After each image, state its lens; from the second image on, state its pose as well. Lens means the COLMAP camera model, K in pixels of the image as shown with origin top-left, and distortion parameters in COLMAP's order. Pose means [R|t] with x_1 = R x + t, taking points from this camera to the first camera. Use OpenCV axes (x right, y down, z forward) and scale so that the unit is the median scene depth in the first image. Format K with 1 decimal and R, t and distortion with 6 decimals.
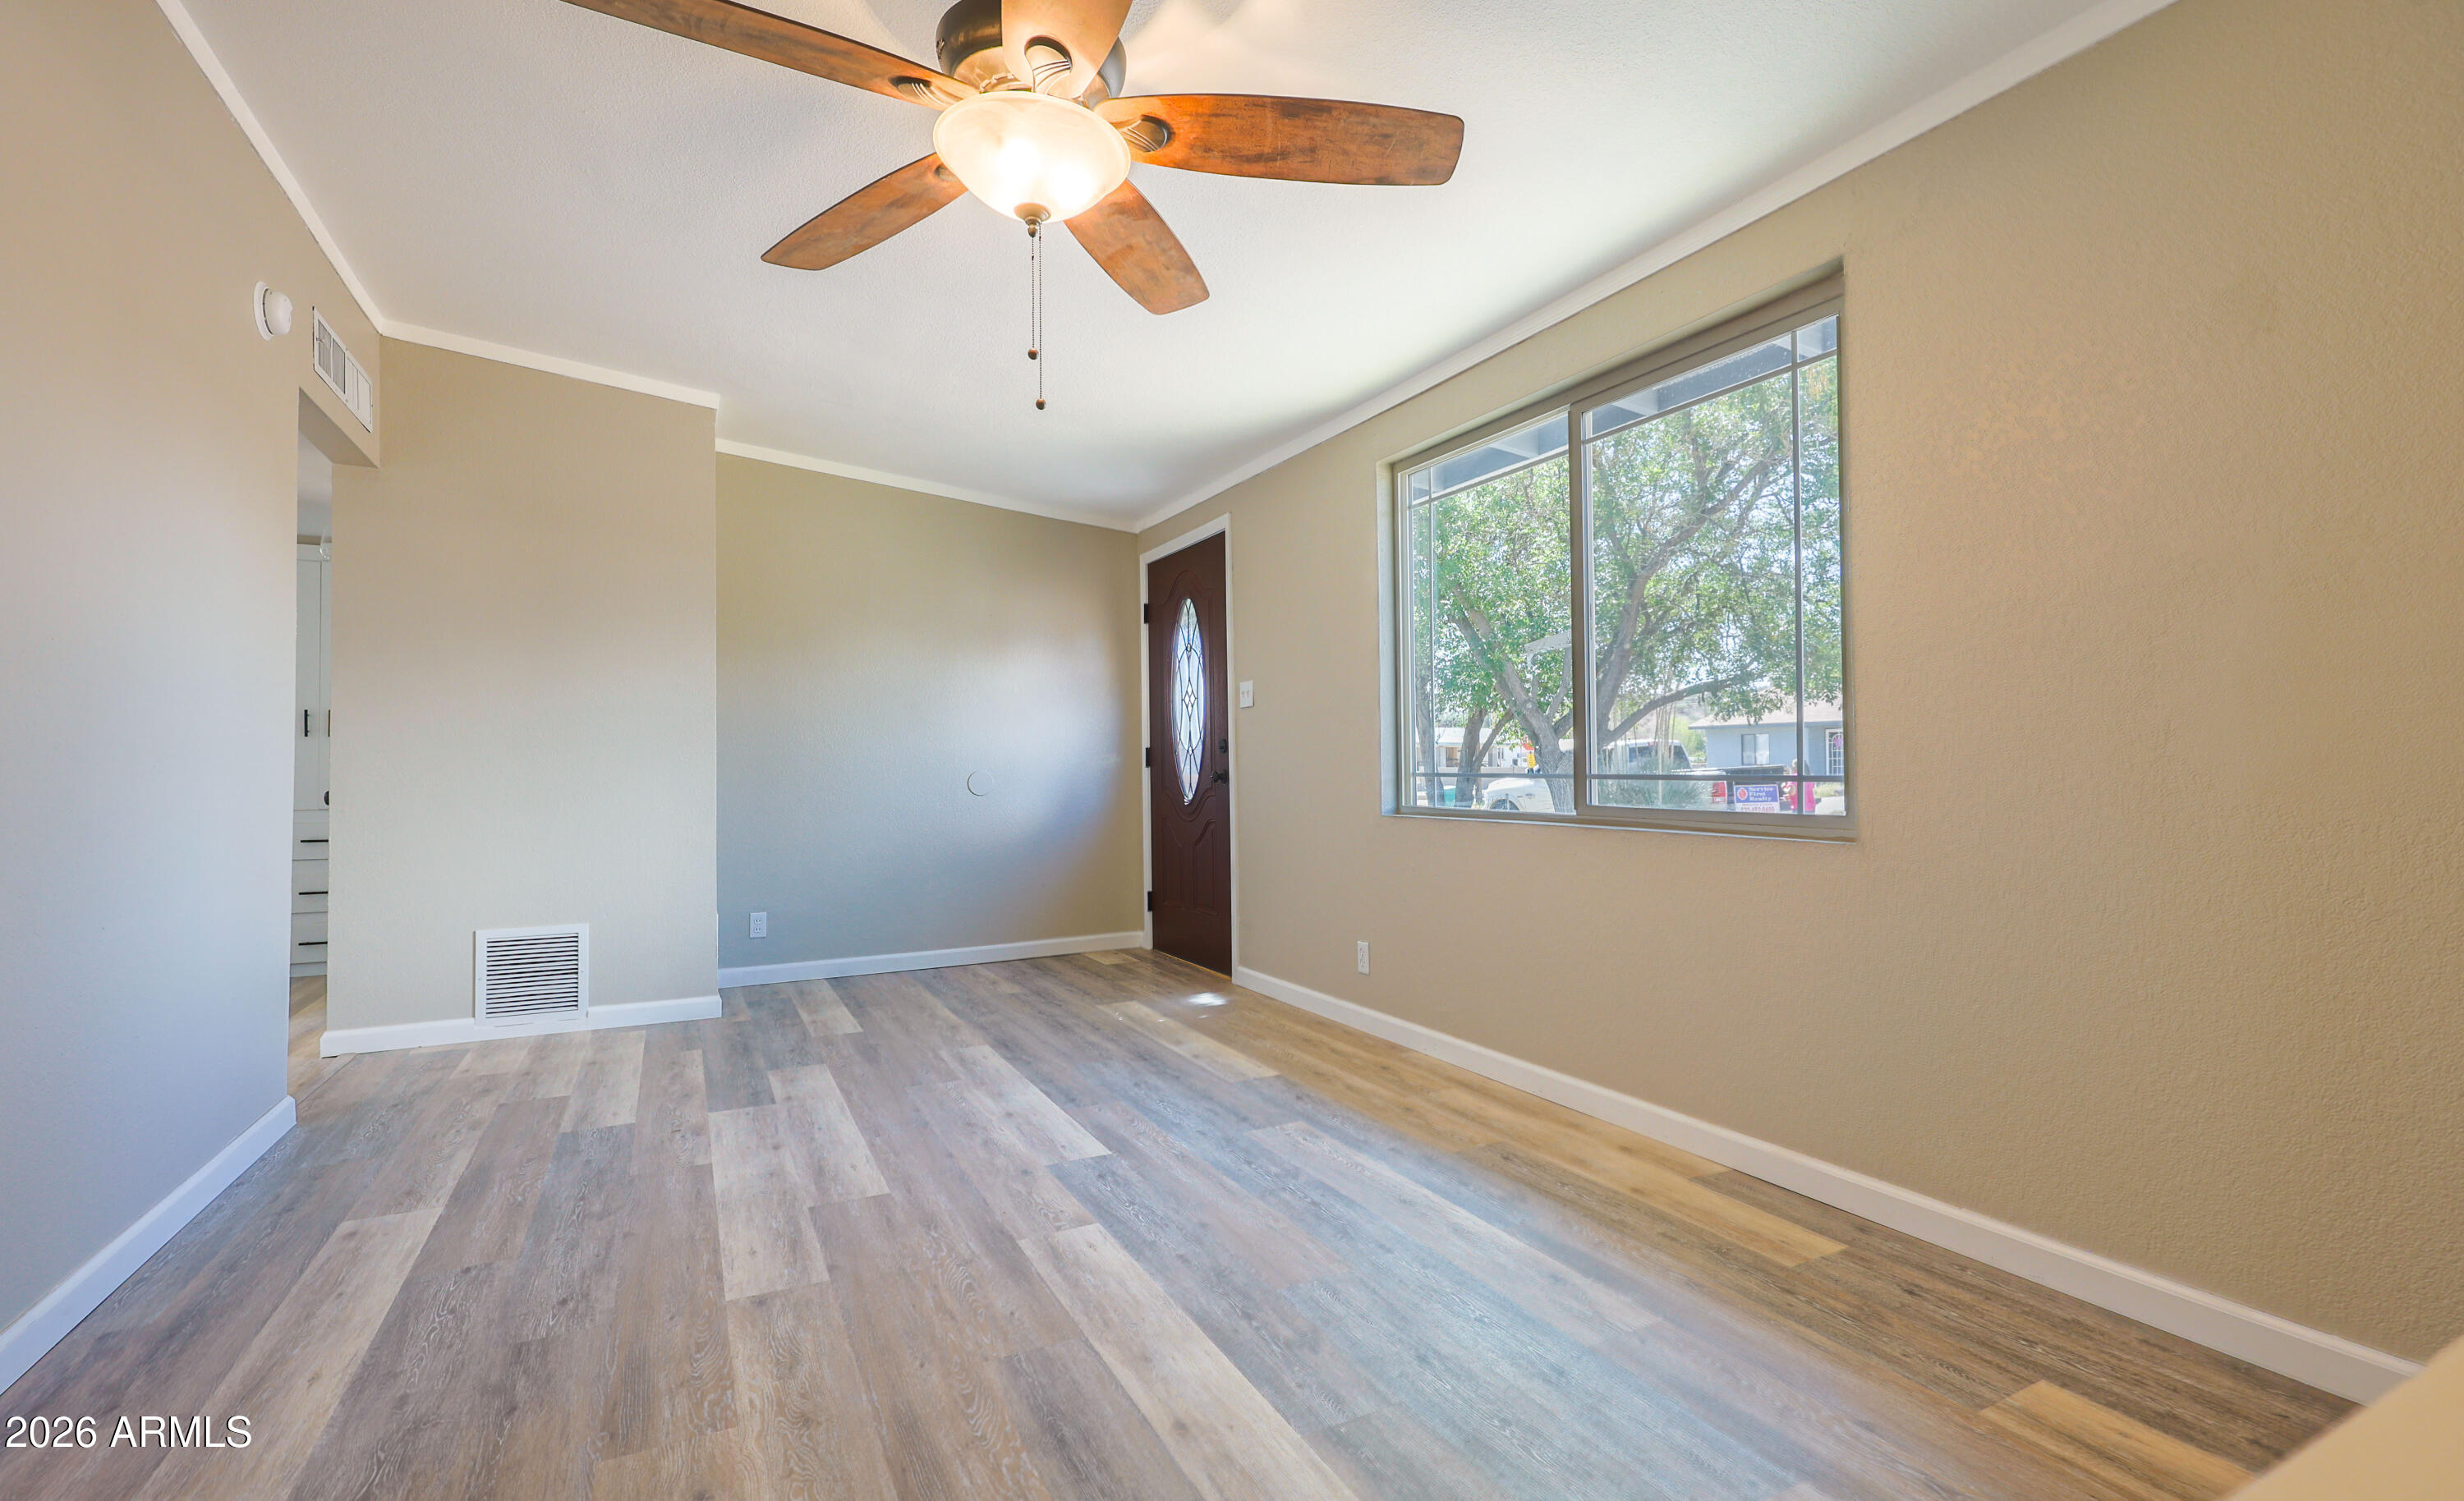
lens RADIAL K [[1068.5, 0, 1232.9], [0, 1068.5, 746.4], [0, 0, 1]] dist [-0.005086, 0.001468]
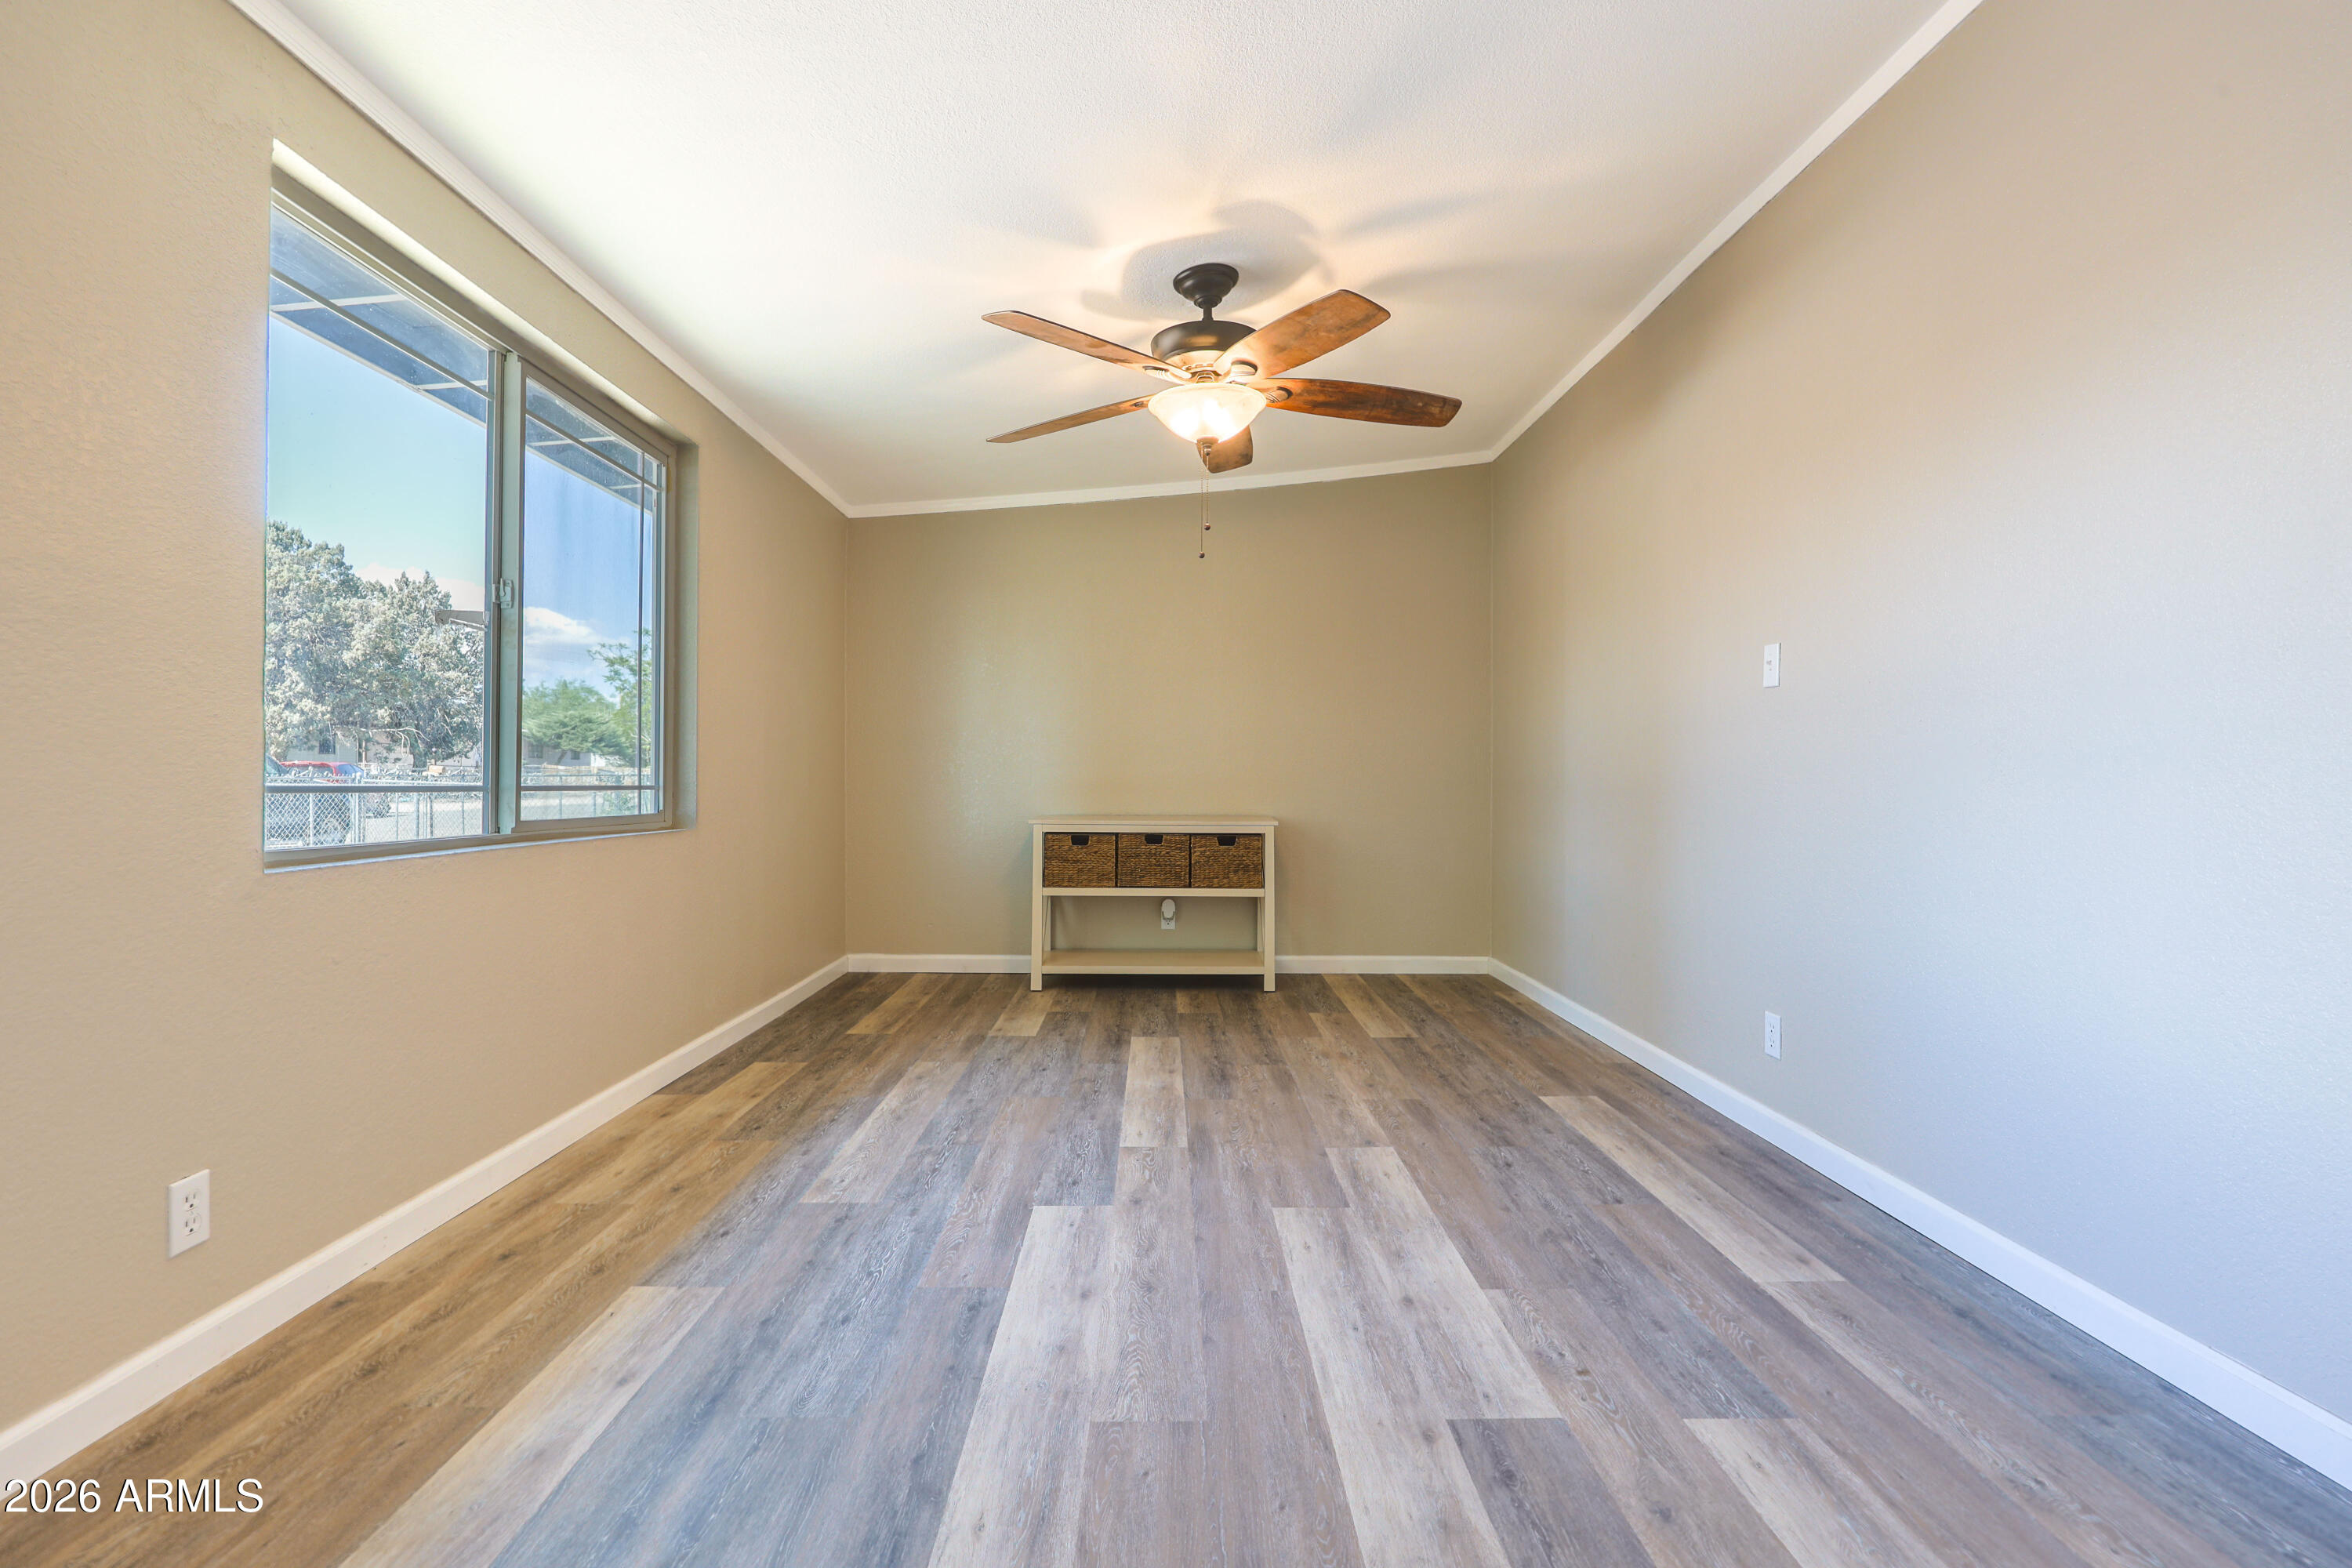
lens RADIAL K [[1098.0, 0, 1178.8], [0, 1098.0, 781.0], [0, 0, 1]] dist [-0.001721, 0.000048]
pose [[-0.895009, 0.002533, 0.446042, -0.651791], [-0.006722, 0.999794, -0.019165, 0.040925], [-0.445998, -0.020151, -0.894807, 1.827190]]
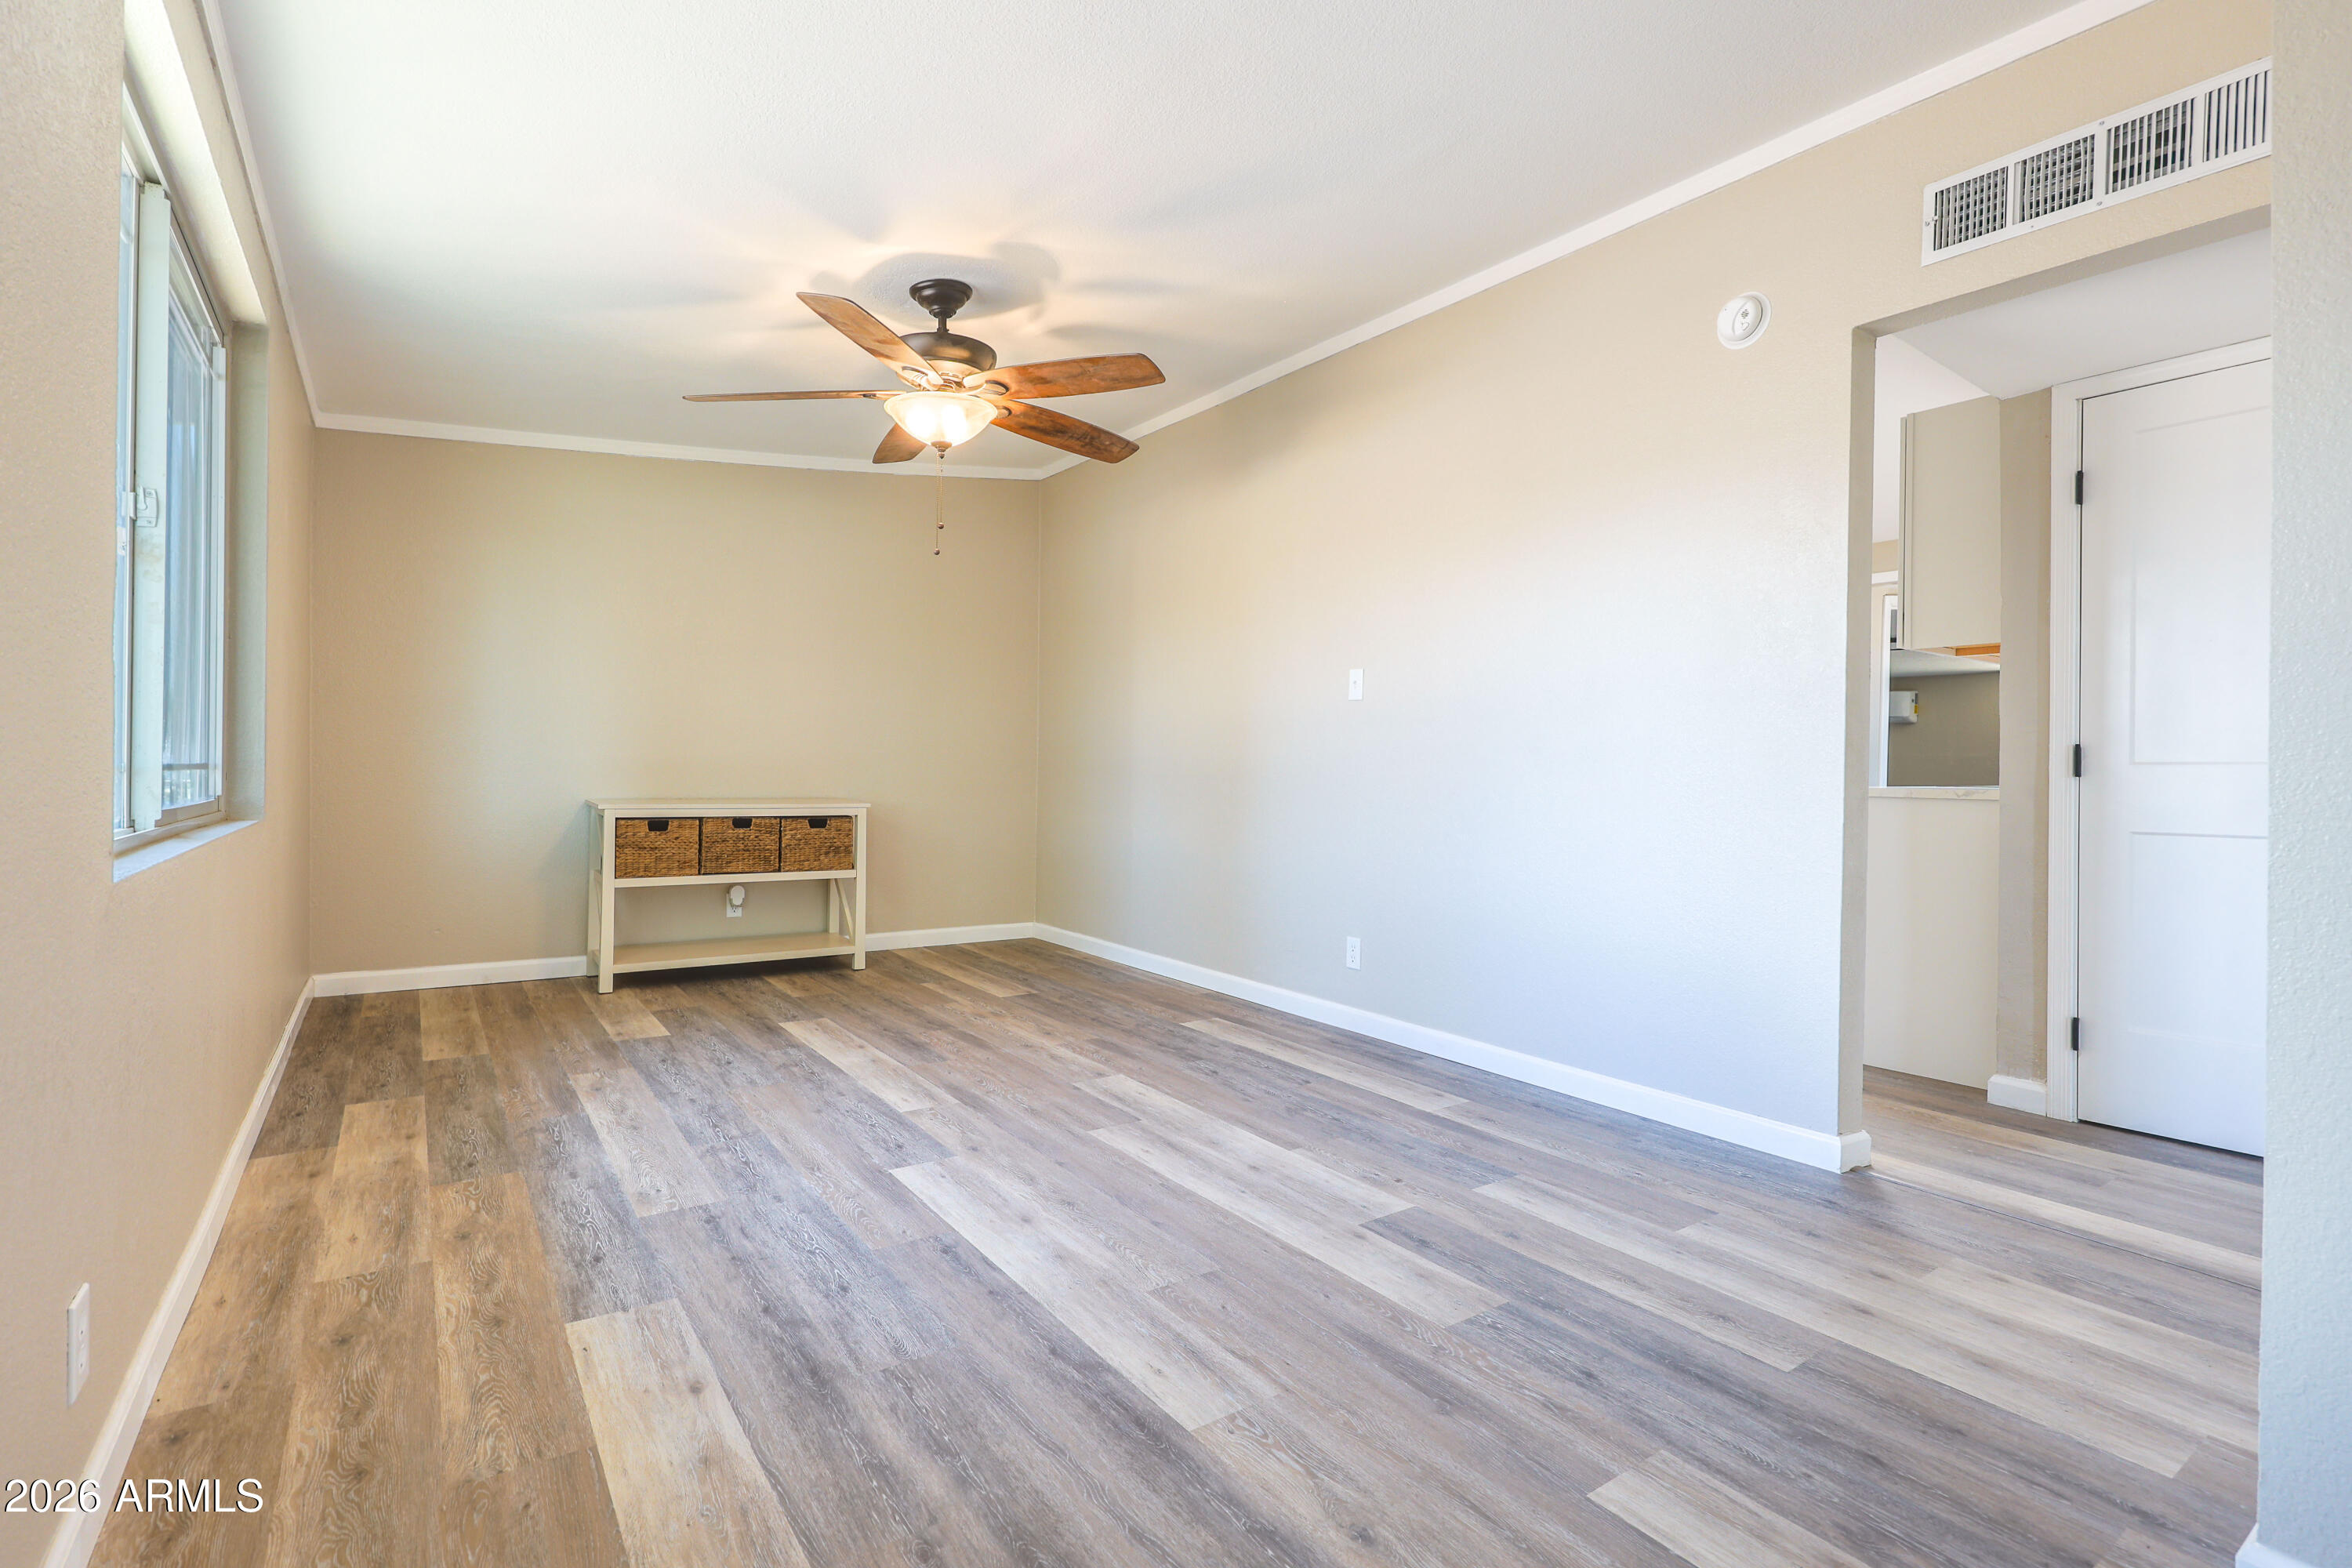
lens RADIAL K [[1098.0, 0, 1169.5], [0, 1098.0, 781.5], [0, 0, 1]] dist [-0.001721, 0.000048]
pose [[-0.991616, -0.005294, -0.129113, -0.238151], [-0.004630, 0.999974, -0.005442, 0.042884], [0.129139, -0.004799, -0.991615, 2.047452]]
